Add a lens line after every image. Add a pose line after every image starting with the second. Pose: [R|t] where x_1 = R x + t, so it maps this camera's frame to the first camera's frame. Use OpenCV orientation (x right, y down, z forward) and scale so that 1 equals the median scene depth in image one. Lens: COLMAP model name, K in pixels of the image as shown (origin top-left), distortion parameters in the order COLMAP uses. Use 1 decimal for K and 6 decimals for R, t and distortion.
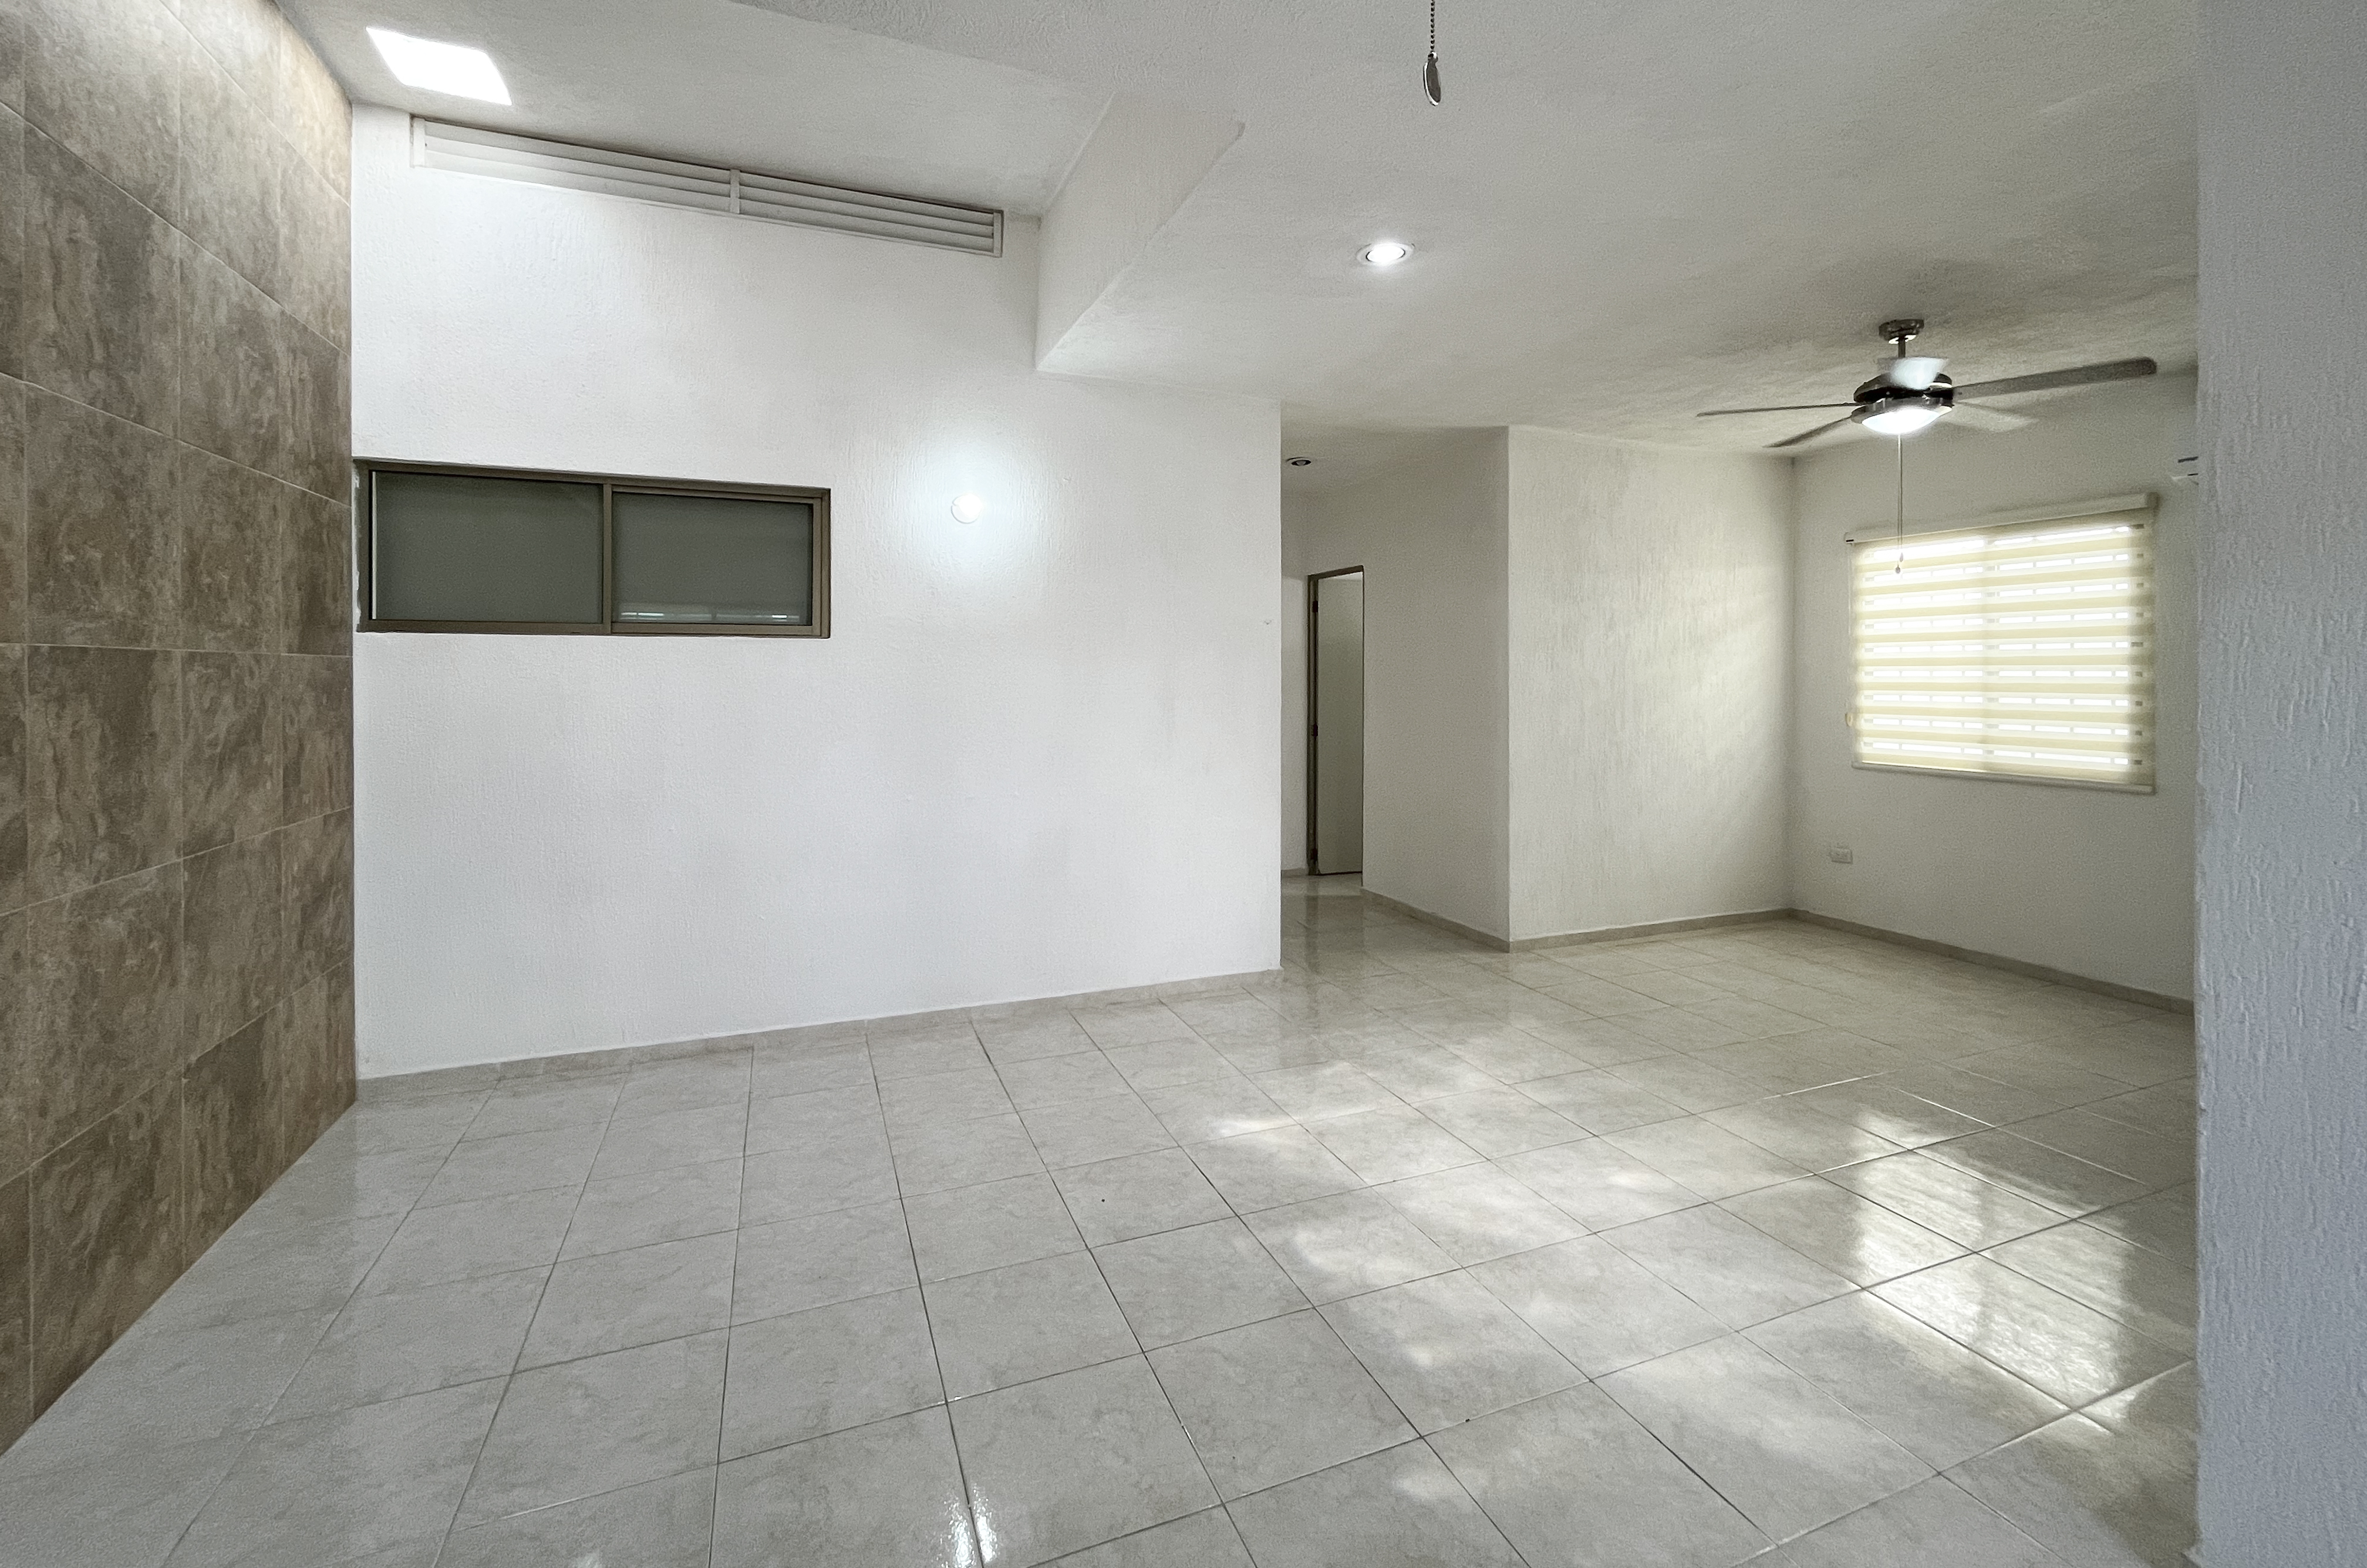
lens RADIAL K [[955.6, 0, 1146.6], [0, 955.6, 679.7], [0, 0, 1]] dist [-0.003514, 0.000945]
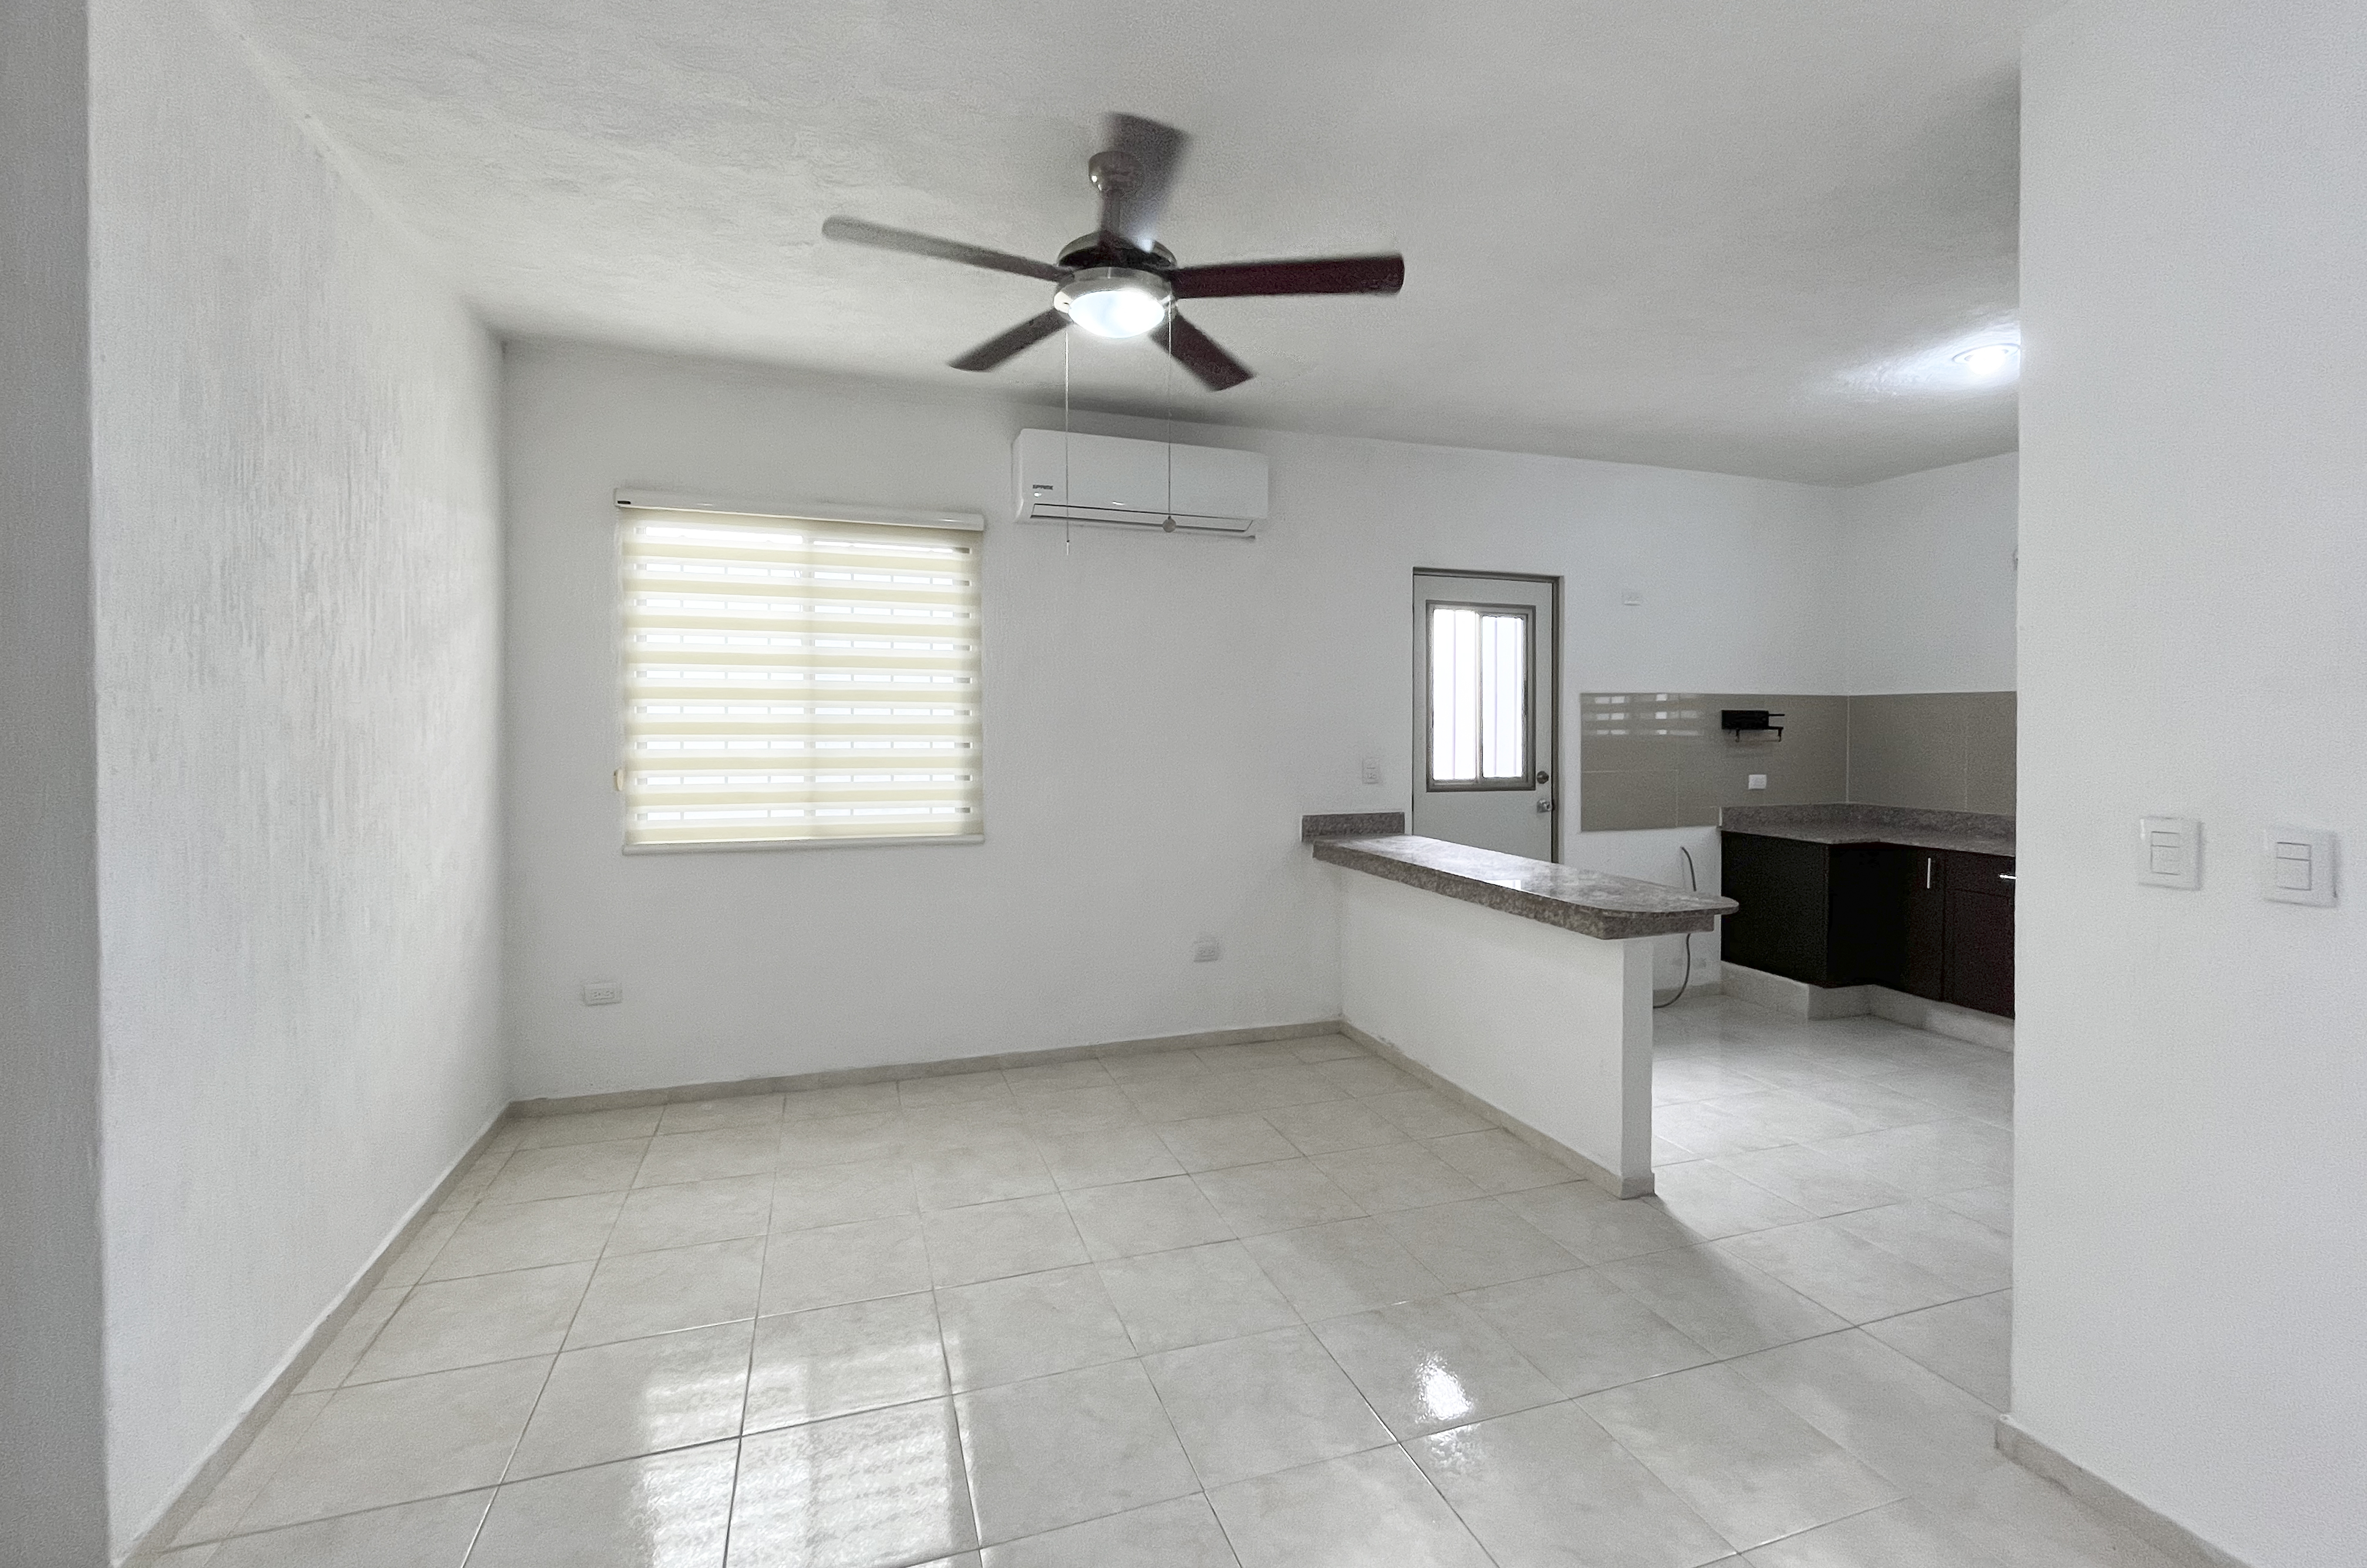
lens RADIAL K [[955.6, 0, 1153.2], [0, 955.6, 737.4], [0, 0, 1]] dist [-0.003514, 0.000945]
pose [[0.040233, -0.007842, 0.999160, 0.161860], [0.000844, 0.999969, 0.007815, 0.012068], [-0.999190, 0.000529, 0.040238, 0.922701]]
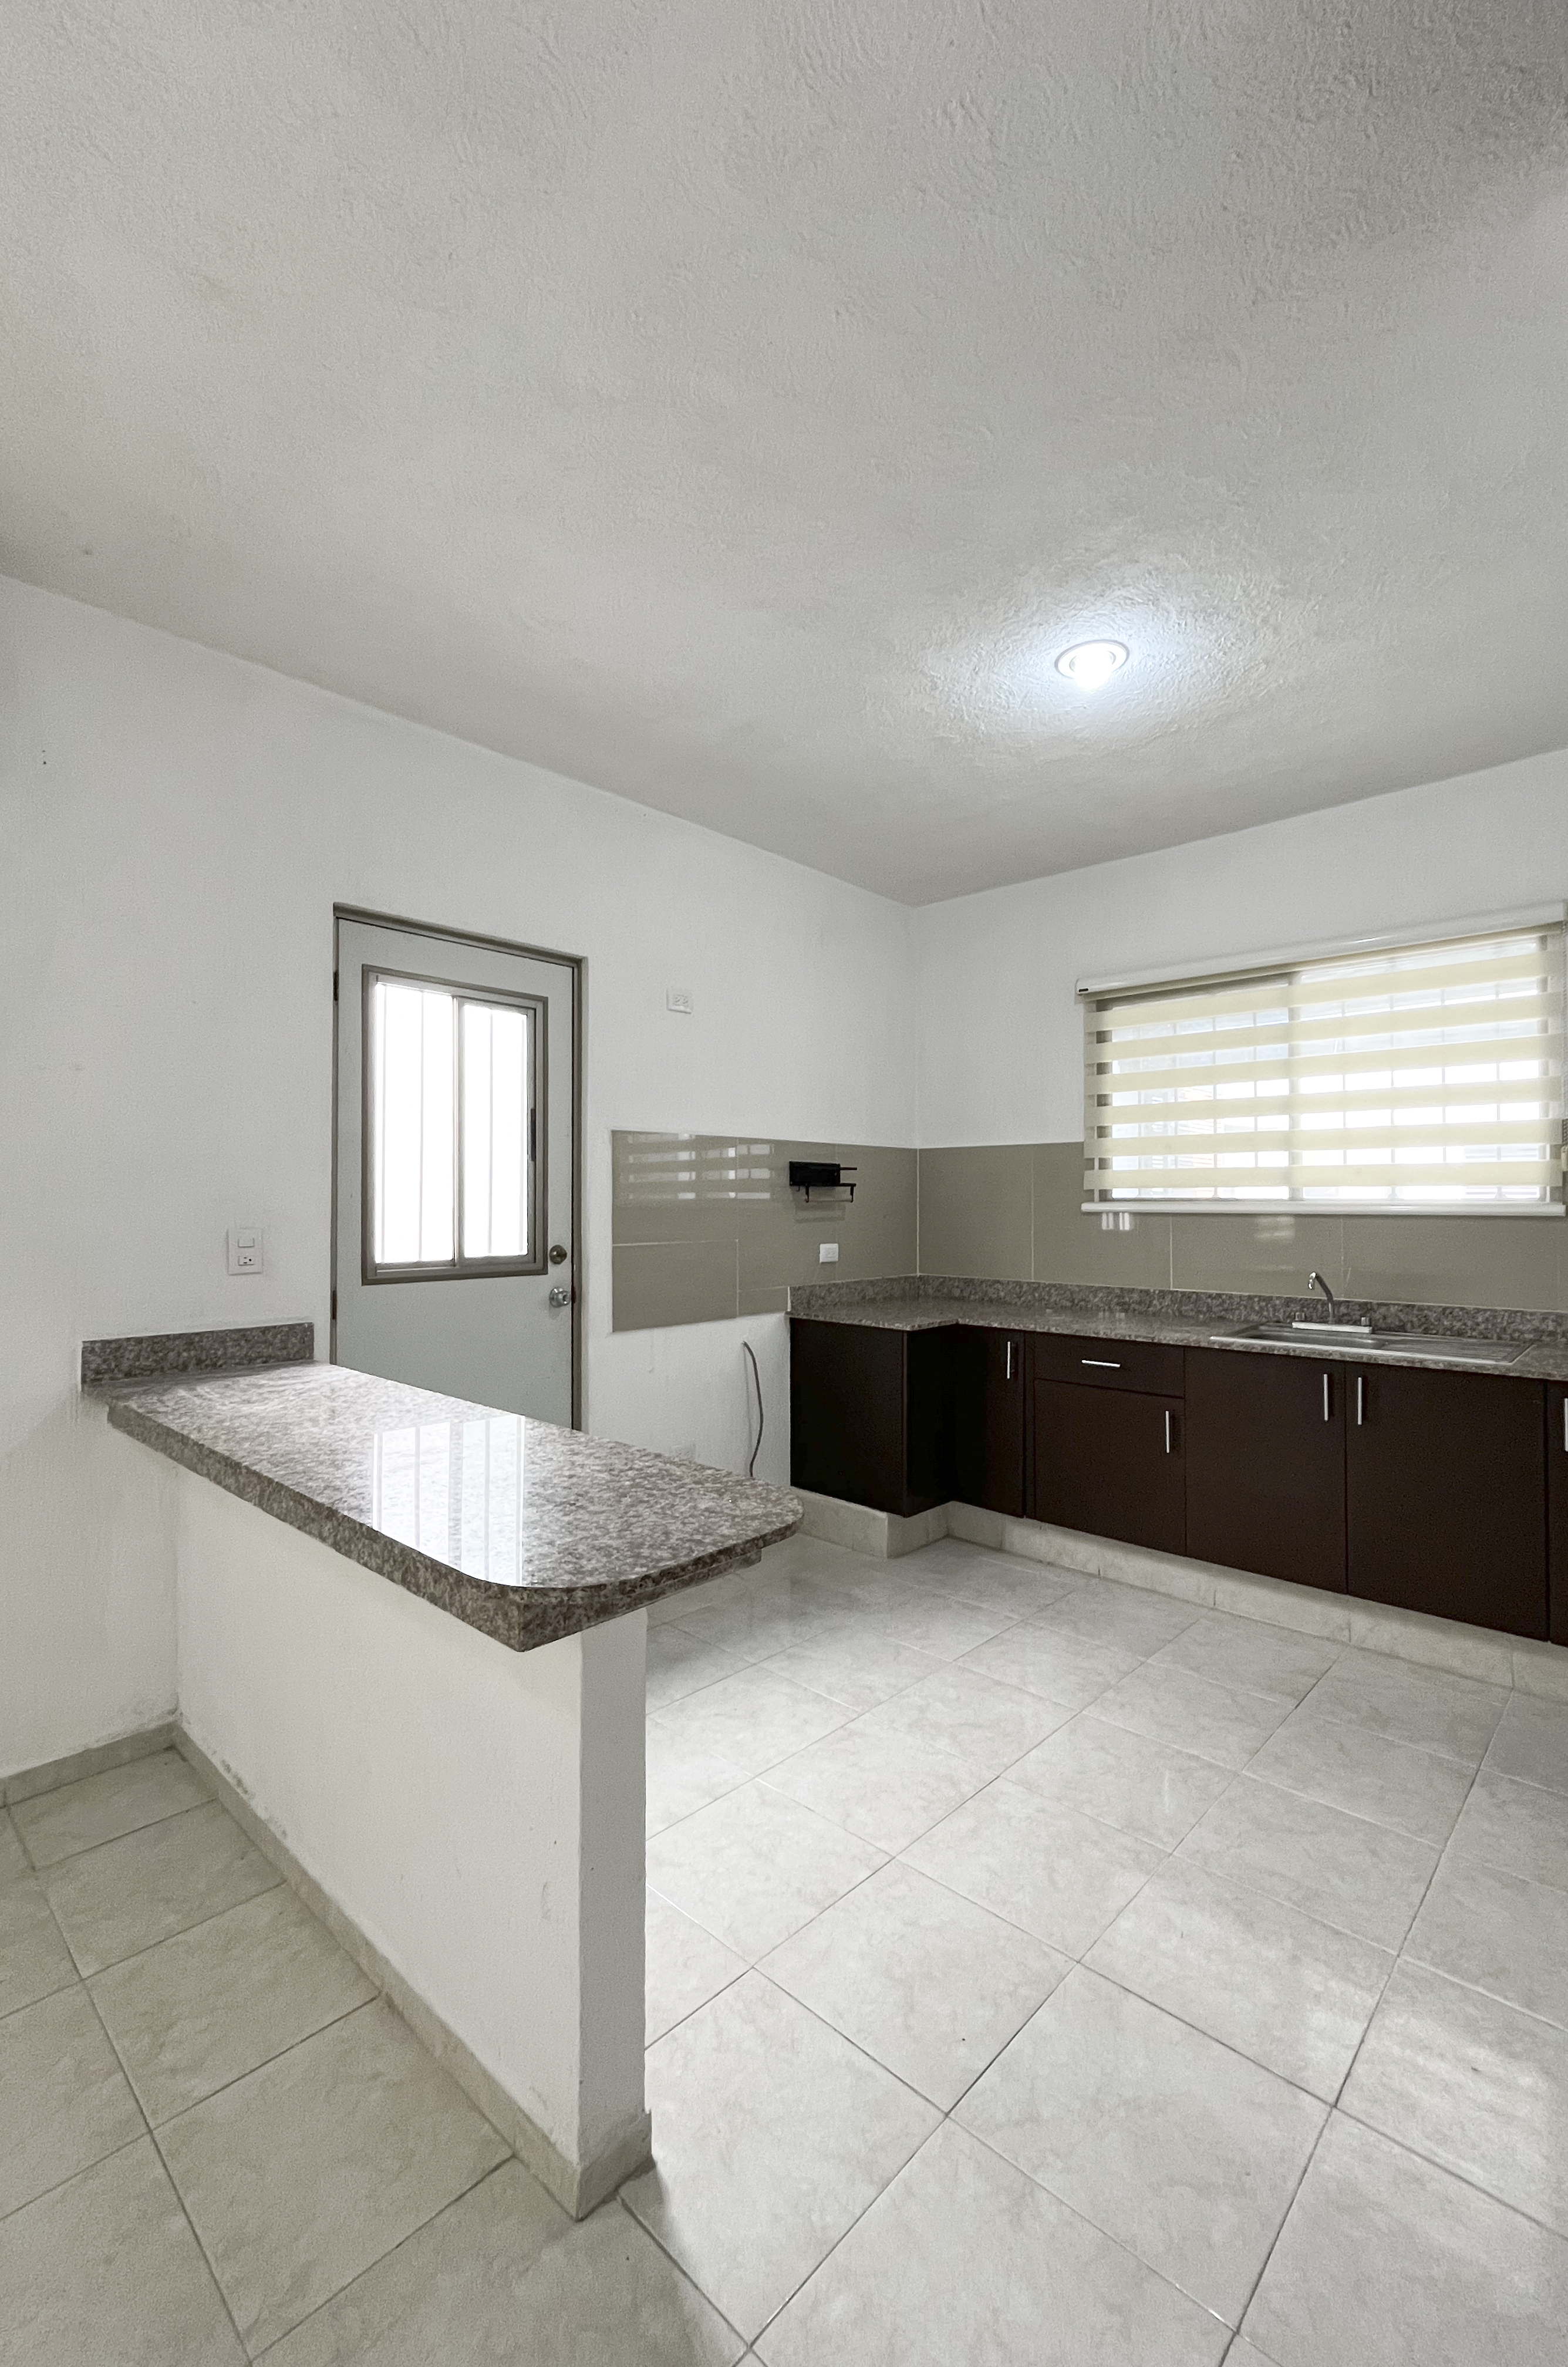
lens RADIAL K [[955.6, 0, 788.3], [0, 955.6, 1200.9], [0, 0, 1]] dist [-0.003514, 0.000945]
pose [[-0.466088, 0.008691, 0.884696, 0.602637], [0.003391, 0.999962, -0.008037, 0.035191], [-0.884732, -0.000746, -0.466100, 0.671269]]
